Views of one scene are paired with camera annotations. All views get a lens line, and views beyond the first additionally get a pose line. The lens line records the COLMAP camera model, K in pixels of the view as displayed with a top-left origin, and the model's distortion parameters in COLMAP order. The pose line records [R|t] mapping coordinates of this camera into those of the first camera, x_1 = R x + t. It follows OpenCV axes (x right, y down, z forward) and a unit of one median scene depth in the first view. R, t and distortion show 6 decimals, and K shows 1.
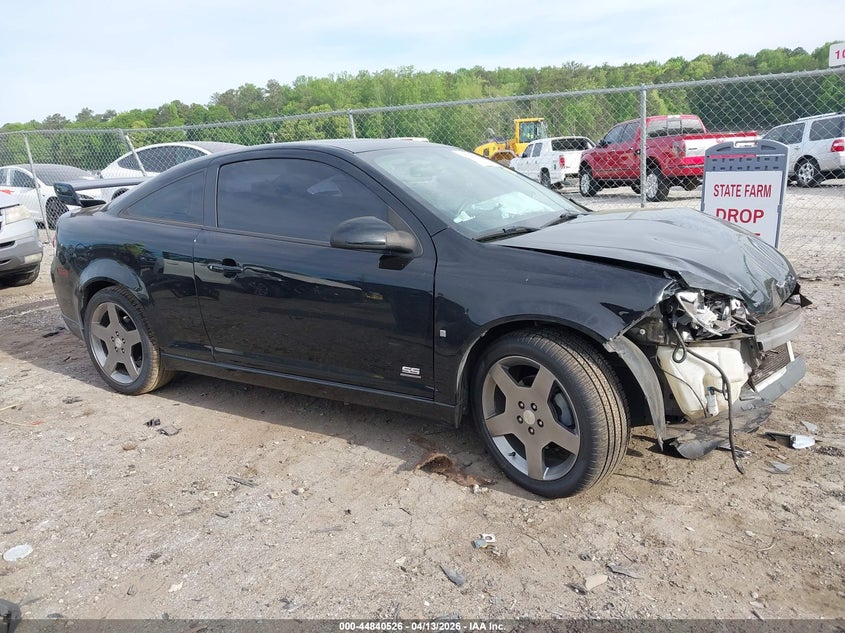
lens RADIAL K [[678.2, 0, 422.5], [0, 678.2, 316.5], [0, 0, 1]] dist [0.011266, -0.005458]
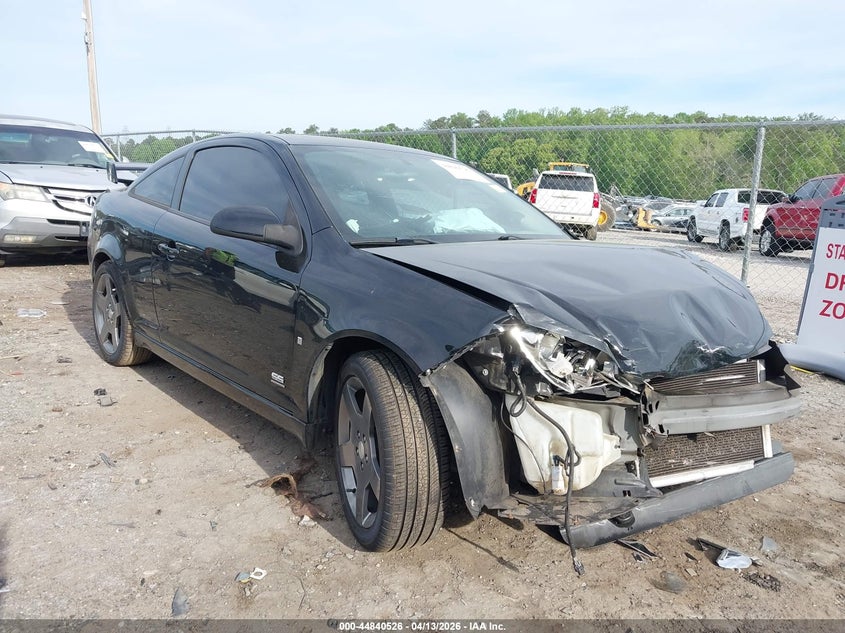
lens RADIAL K [[678.2, 0, 422.5], [0, 678.2, 316.5], [0, 0, 1]] dist [0.011266, -0.005458]
pose [[0.951858, 0.148240, -0.268313, 0.331692], [-0.161072, 0.986591, -0.026330, -0.007728], [0.260812, 0.068280, 0.962972, 0.131219]]
